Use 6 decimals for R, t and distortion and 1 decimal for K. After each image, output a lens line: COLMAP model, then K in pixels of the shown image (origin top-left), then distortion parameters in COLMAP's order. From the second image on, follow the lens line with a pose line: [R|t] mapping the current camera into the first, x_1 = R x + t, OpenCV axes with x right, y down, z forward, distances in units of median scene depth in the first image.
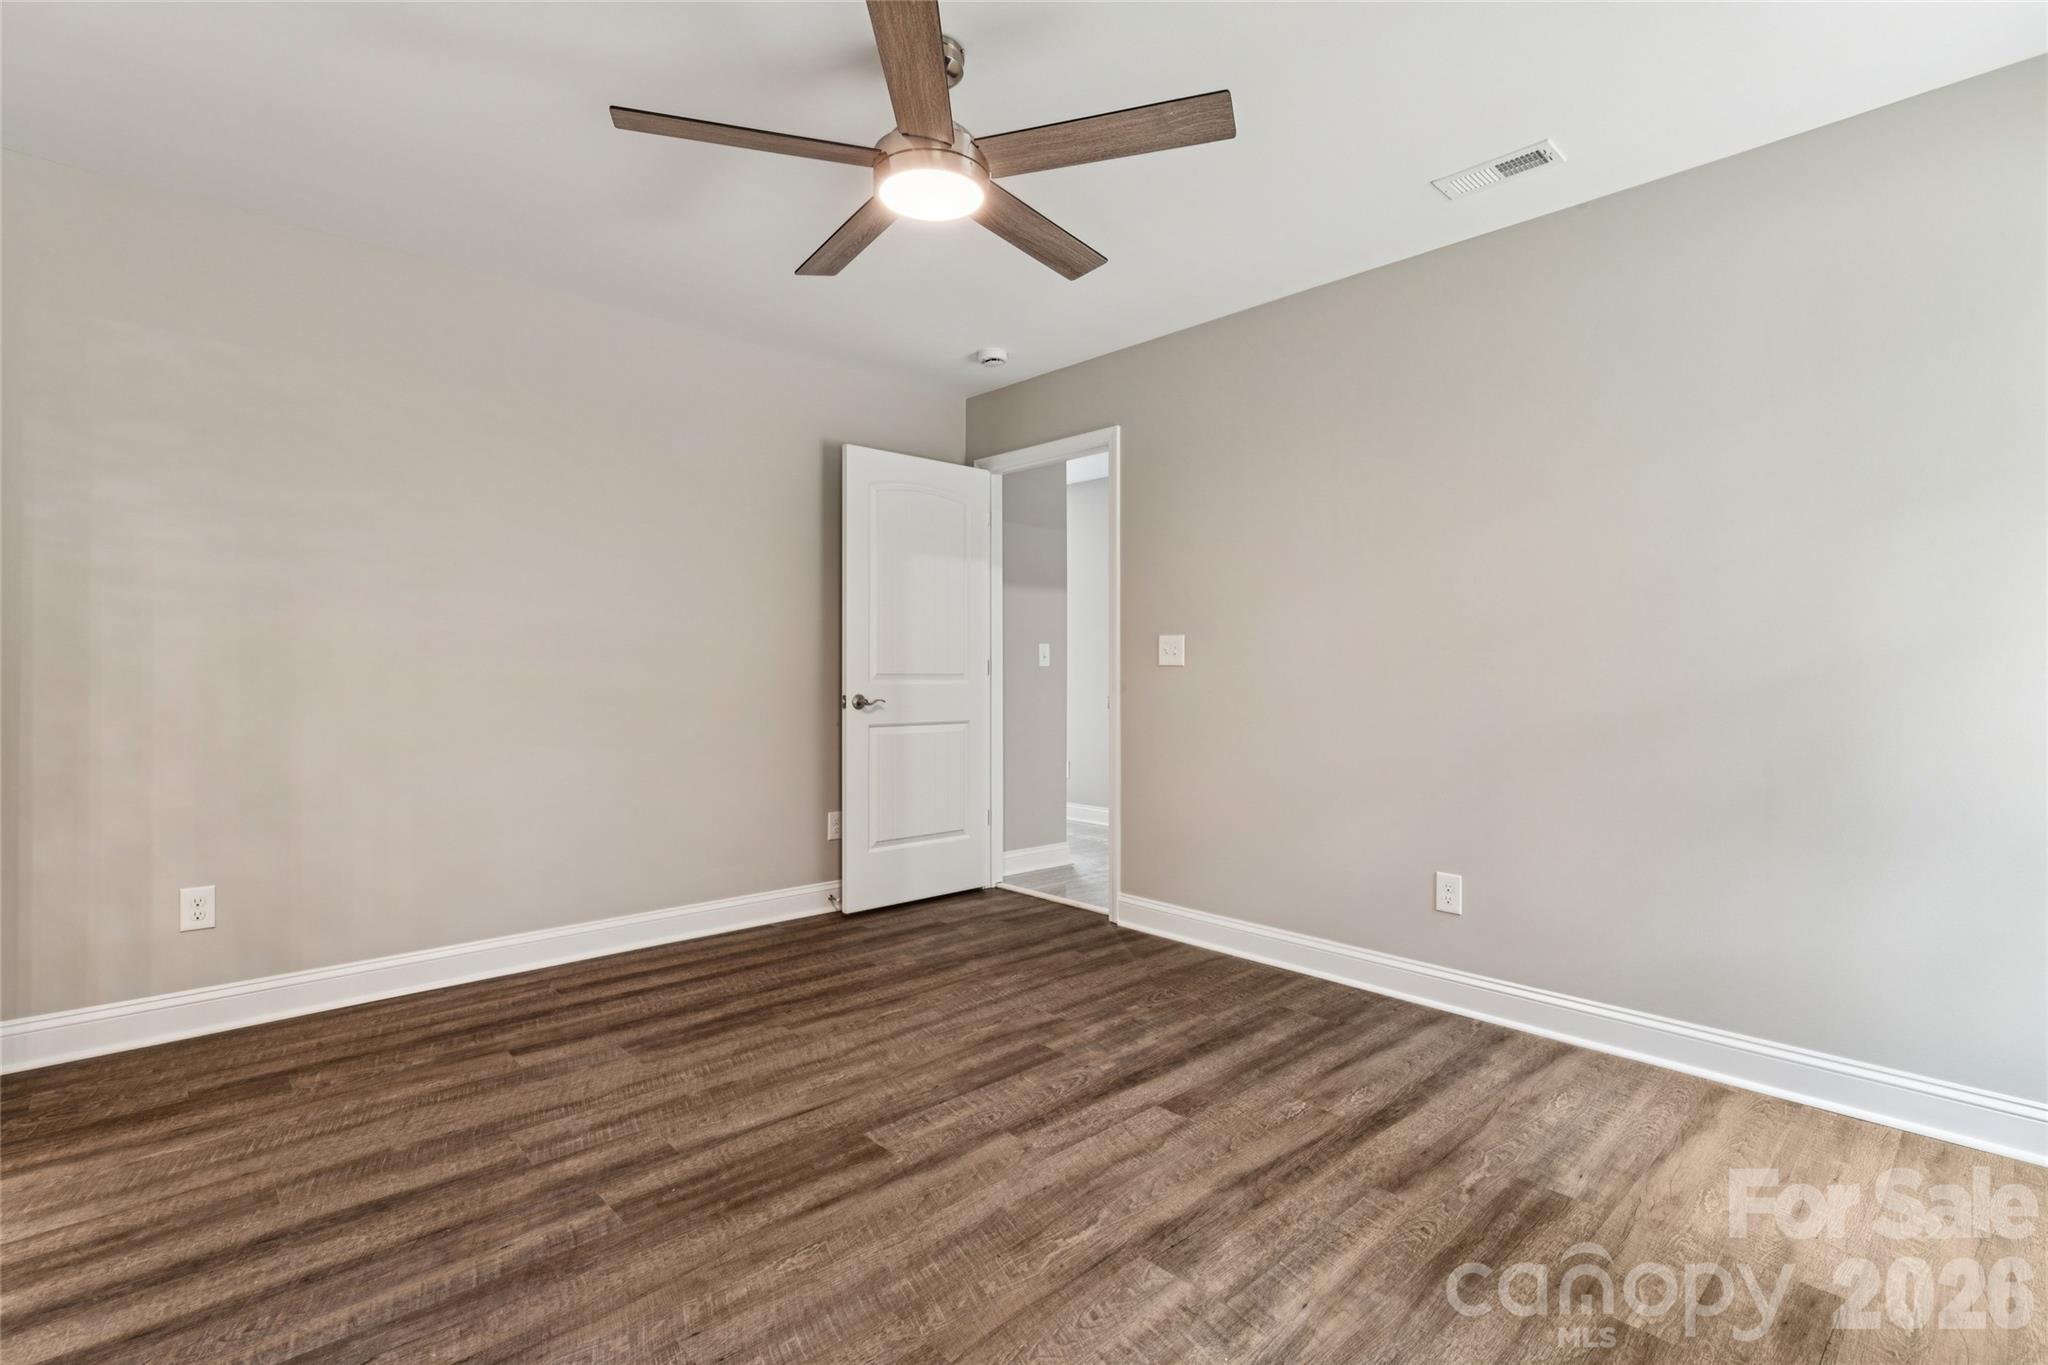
lens RADIAL K [[957.0, 0, 1016.6], [0, 957.0, 676.7], [0, 0, 1]] dist [-0.001861, 0.000623]
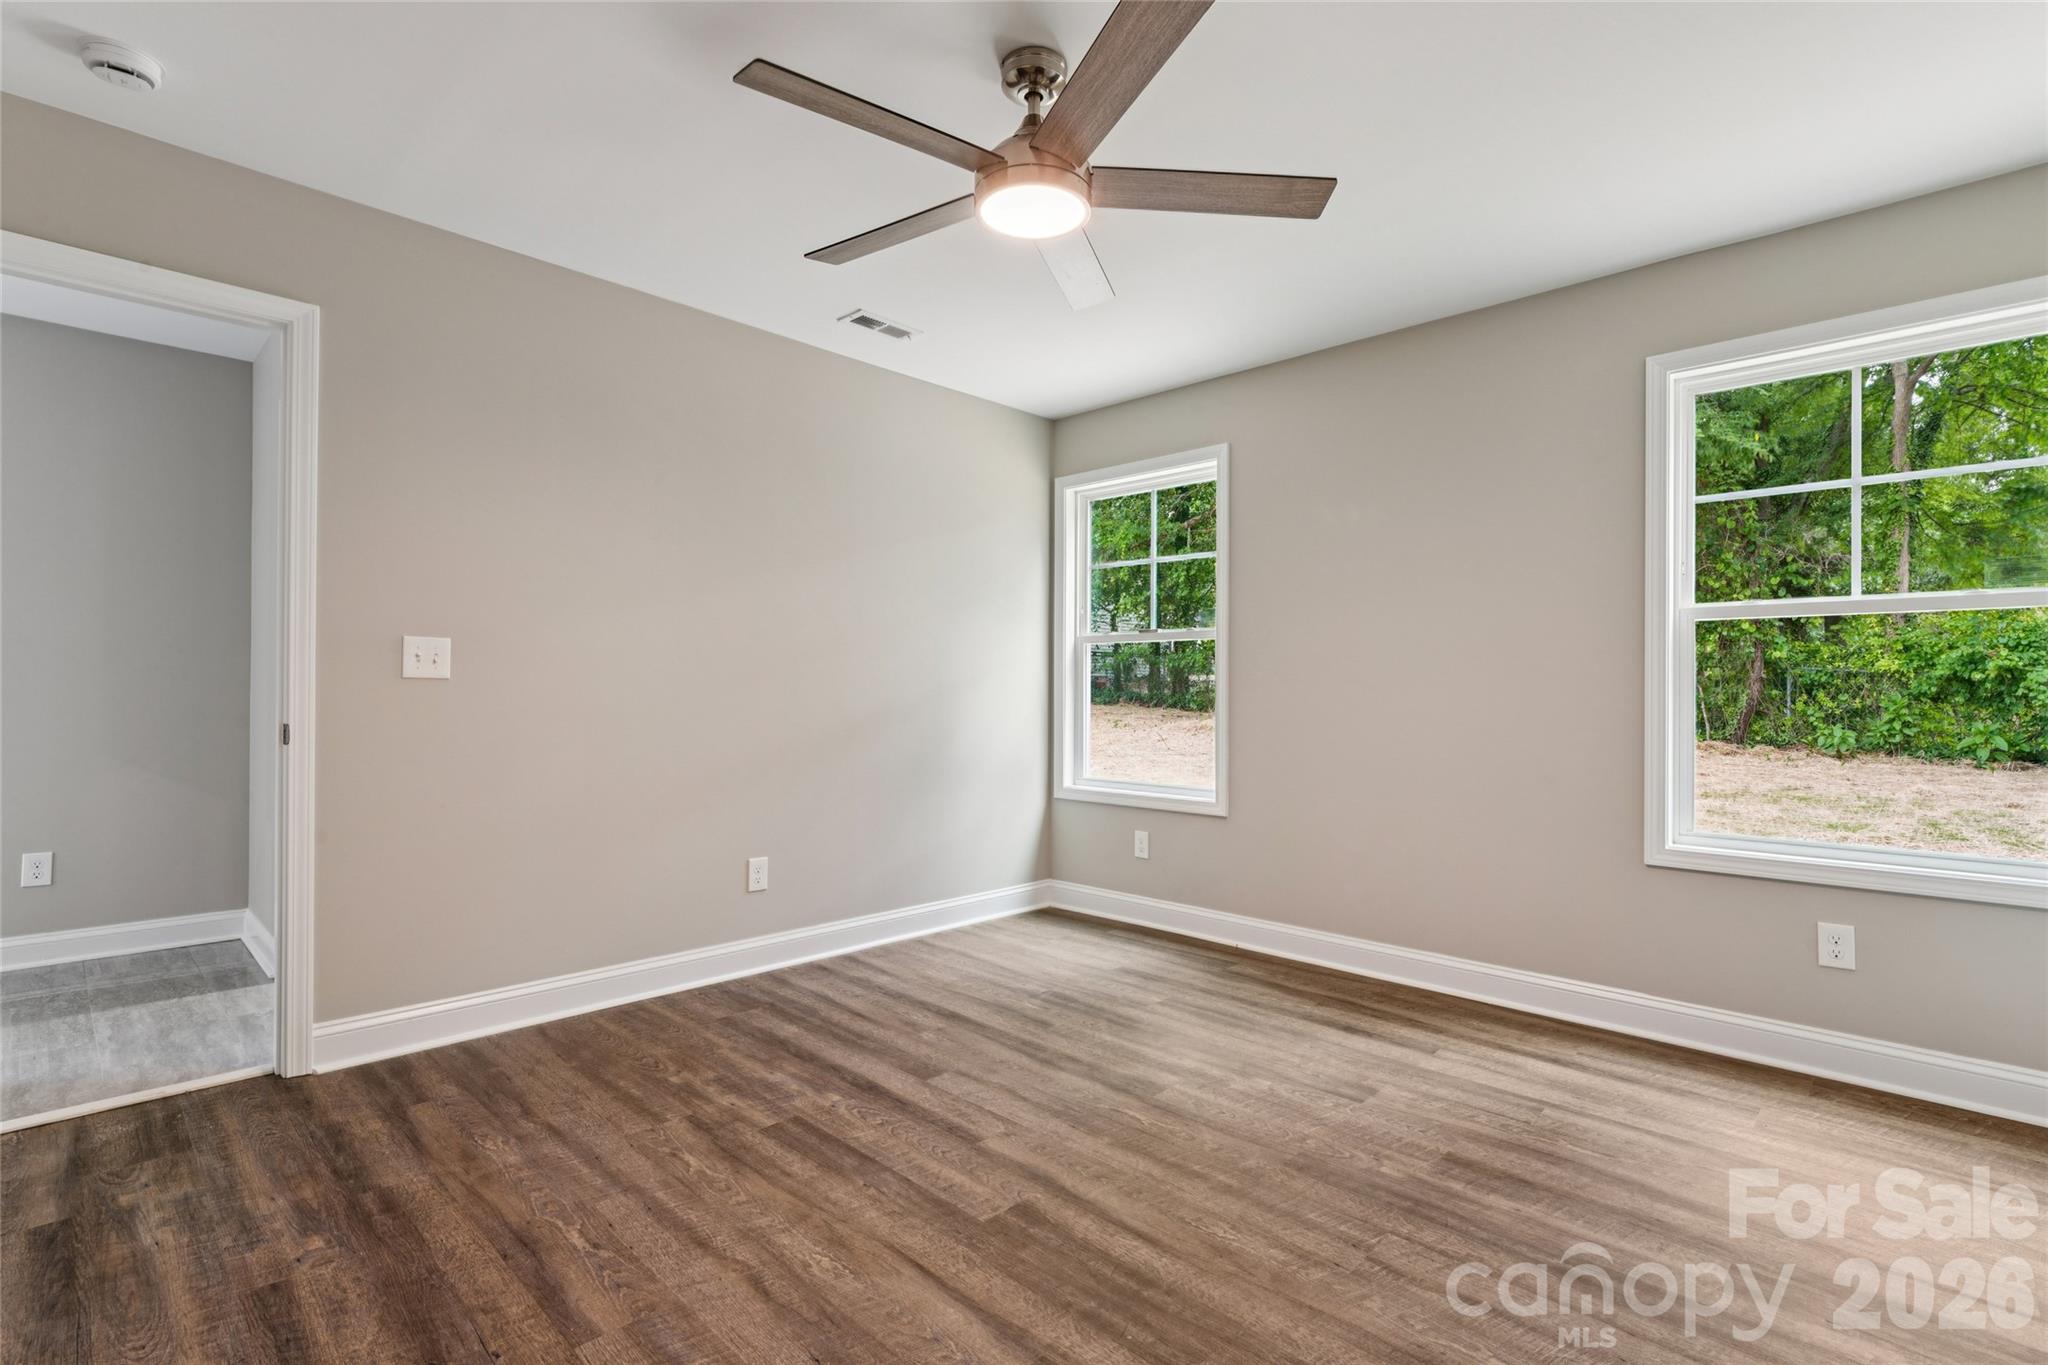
lens RADIAL K [[946.4, 0, 1018.7], [0, 946.4, 691.3], [0, 0, 1]] dist [-0.001013, 0.000016]
pose [[-0.048700, -0.003395, 0.998808, -0.876689], [-0.003910, 0.999987, 0.003209, -0.009185], [-0.998806, -0.003749, -0.048712, 0.863938]]
